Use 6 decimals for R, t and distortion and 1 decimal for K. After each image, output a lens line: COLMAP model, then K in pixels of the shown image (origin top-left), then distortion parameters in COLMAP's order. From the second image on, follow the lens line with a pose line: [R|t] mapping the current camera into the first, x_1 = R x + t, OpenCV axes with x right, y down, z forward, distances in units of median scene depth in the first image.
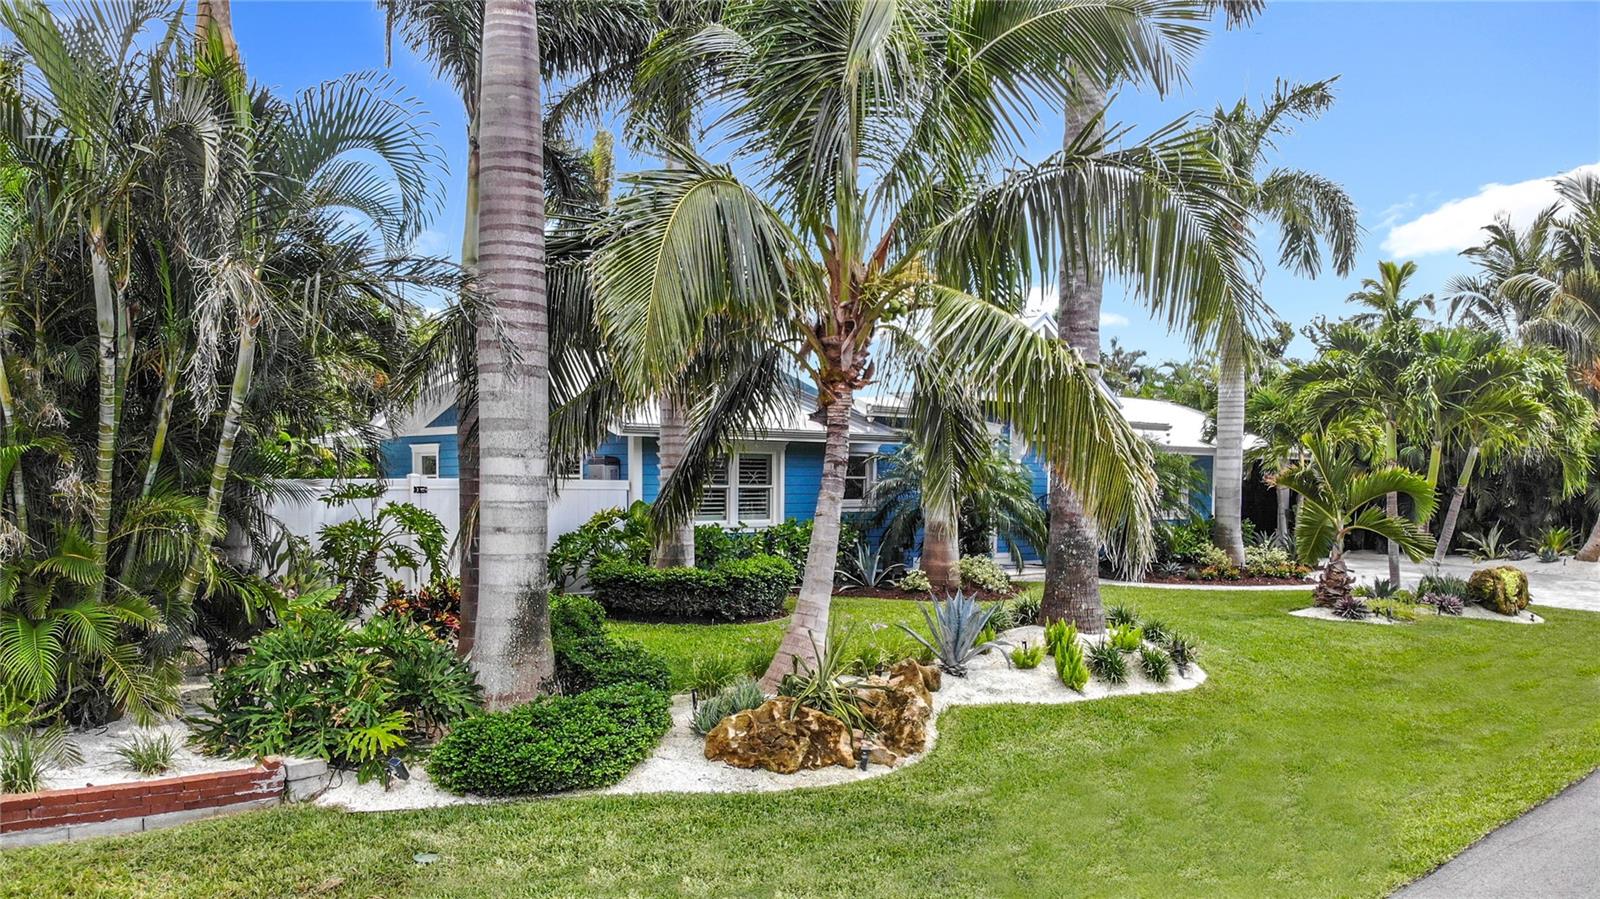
lens RADIAL K [[1189.7, 0, 799.9], [0, 1189.7, 459.2], [0, 0, 1]] dist [0.122310, -0.318037]
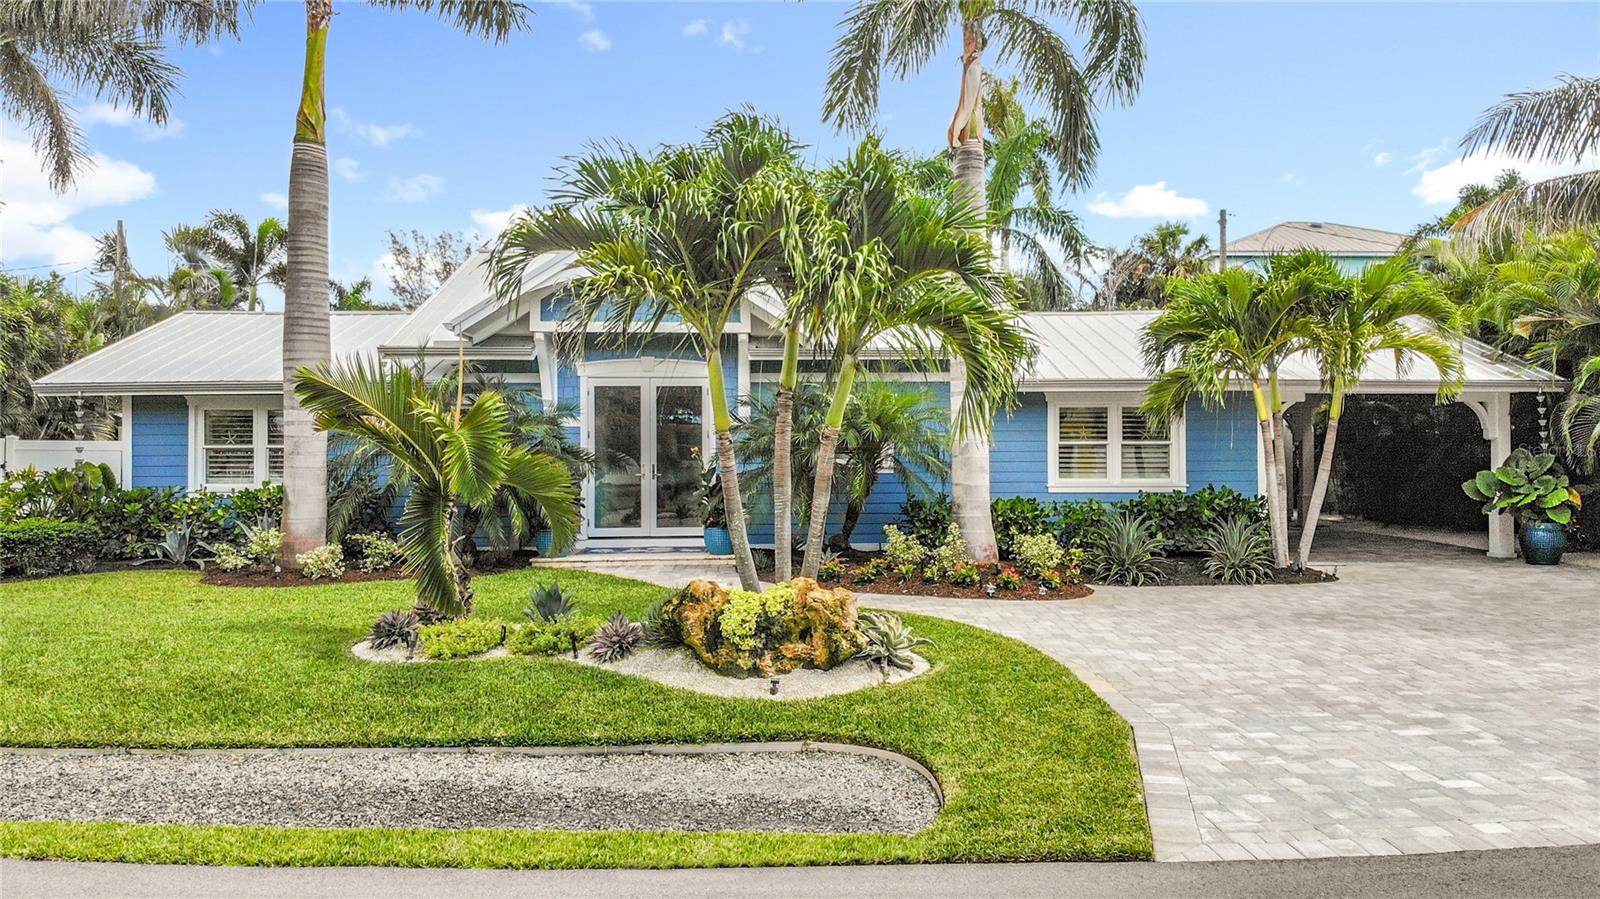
lens RADIAL K [[1197.8, 0, 800.5], [0, 1197.8, 435.3], [0, 0, 1]] dist [0.115863, -0.282235]
pose [[0.763144, -0.008665, -0.646171, 0.964099], [0.017997, 0.999807, 0.007848, 0.018189], [0.645978, -0.017619, 0.763152, 0.639006]]
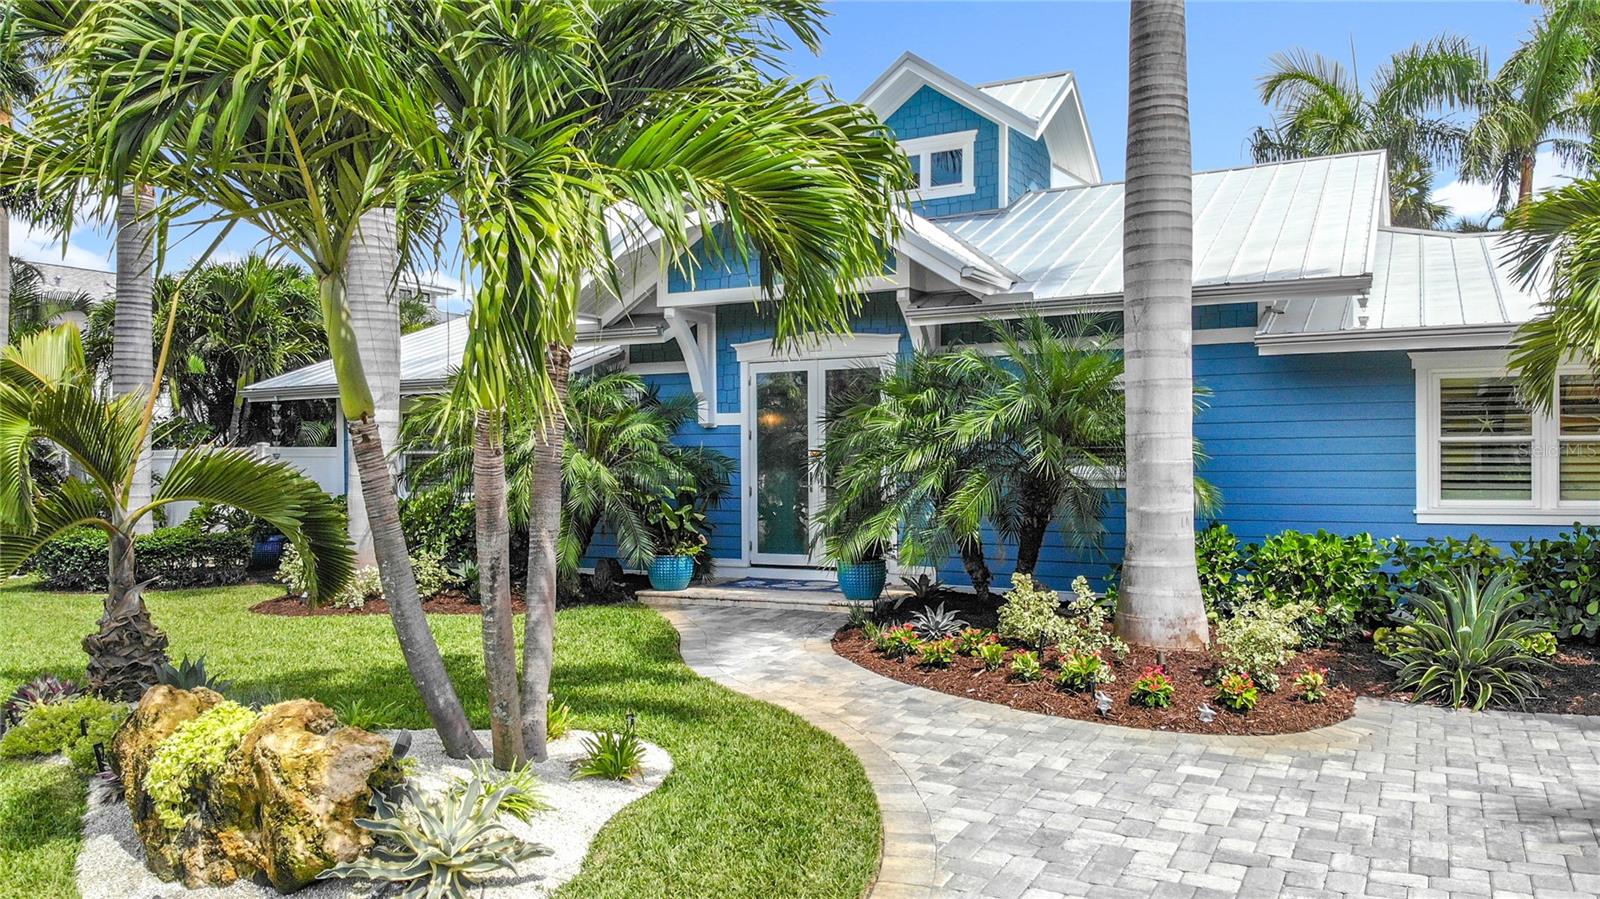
lens RADIAL K [[1182.2, 0, 800.0], [0, 1182.2, 449.5], [0, 0, 1]] dist [0.134124, -0.338826]
pose [[0.352106, -0.005920, -0.935941, 0.917438], [0.028873, 0.999573, 0.004539, 0.029909], [0.935515, -0.028621, 0.352127, 1.060500]]
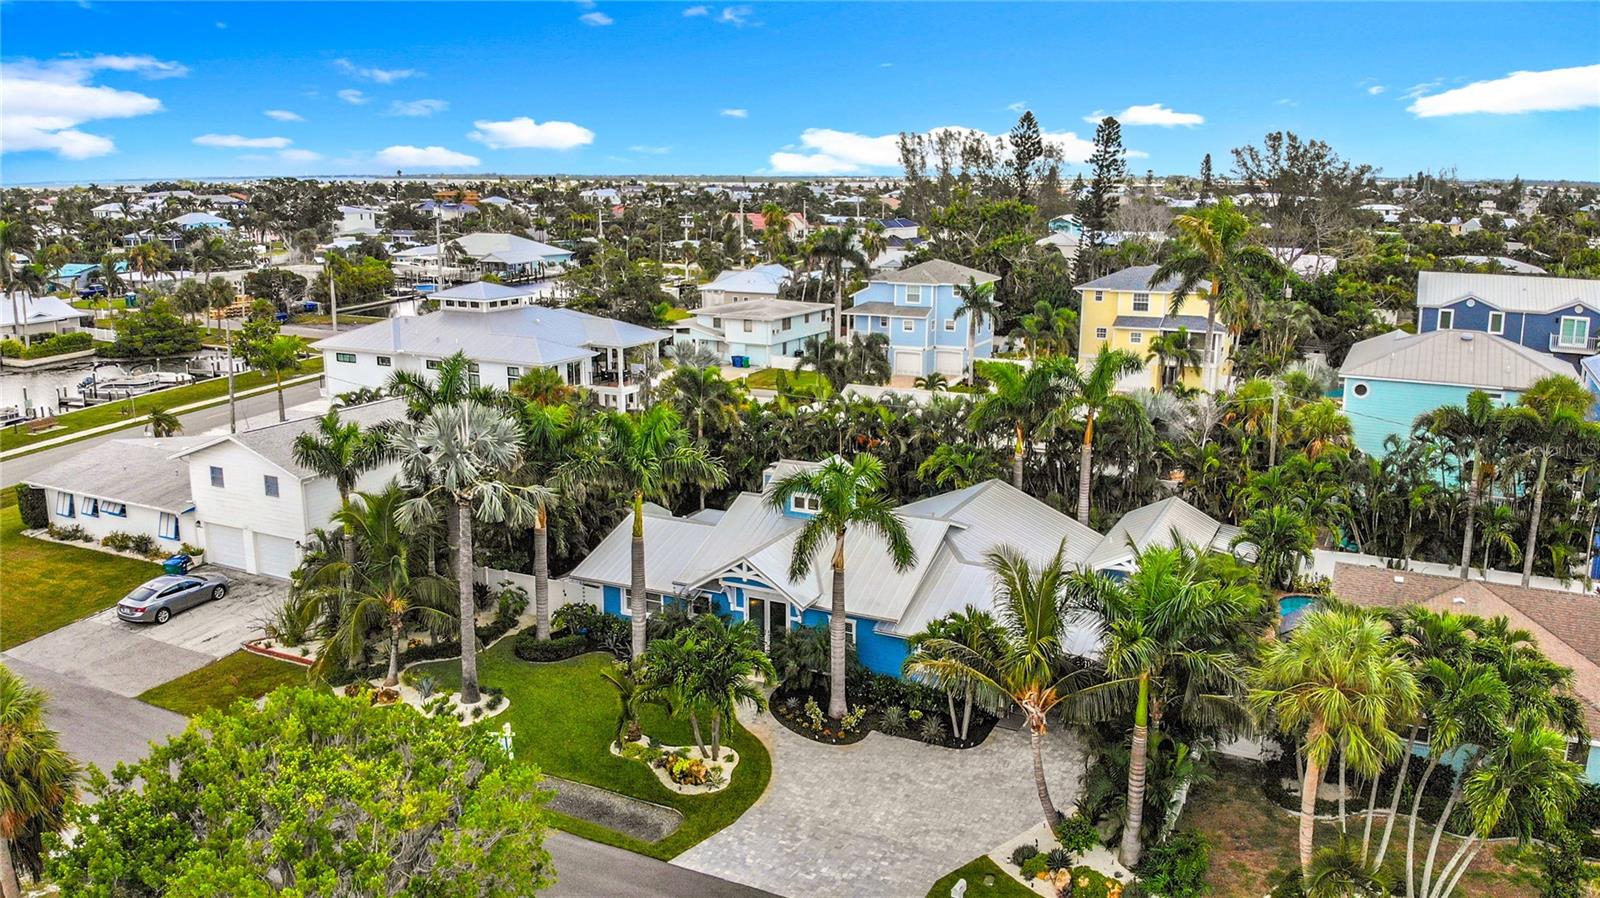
lens RADIAL K [[1189.7, 0, 799.9], [0, 1189.7, 458.7], [0, 0, 1]] dist [0.122310, -0.318037]
pose [[0.370253, 0.221093, -0.902236, 2.495739], [0.023925, 0.968671, 0.247191, -0.959148], [0.928623, -0.113109, 0.353364, 0.529083]]
